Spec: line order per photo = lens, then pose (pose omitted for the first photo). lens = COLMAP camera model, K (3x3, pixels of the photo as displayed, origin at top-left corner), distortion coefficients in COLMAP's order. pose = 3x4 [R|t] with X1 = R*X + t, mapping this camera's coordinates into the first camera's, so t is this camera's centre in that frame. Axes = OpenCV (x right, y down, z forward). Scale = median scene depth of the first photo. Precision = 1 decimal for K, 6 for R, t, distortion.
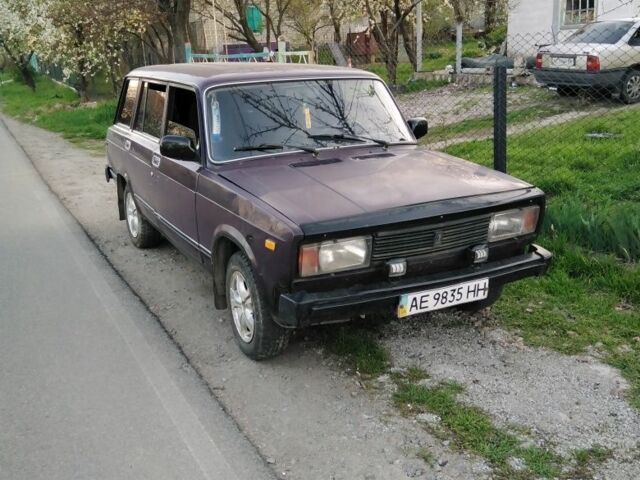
lens RADIAL K [[677.4, 0, 320.0], [0, 677.4, 240.0], [0, 0, 1]] dist [0.158347, -0.384671]
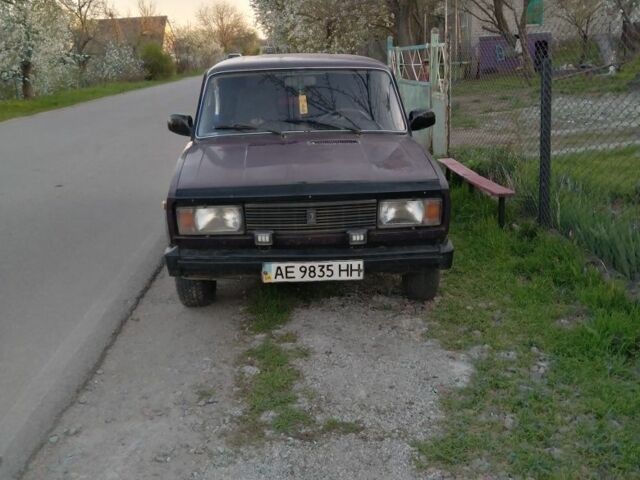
lens RADIAL K [[677.4, 0, 320.0], [0, 677.4, 240.0], [0, 0, 1]] dist [0.158347, -0.384671]
pose [[0.903006, 0.117259, -0.413317, 0.634762], [-0.113404, 0.992969, 0.033946, -0.003721], [0.414392, 0.016218, 0.909954, 0.019865]]
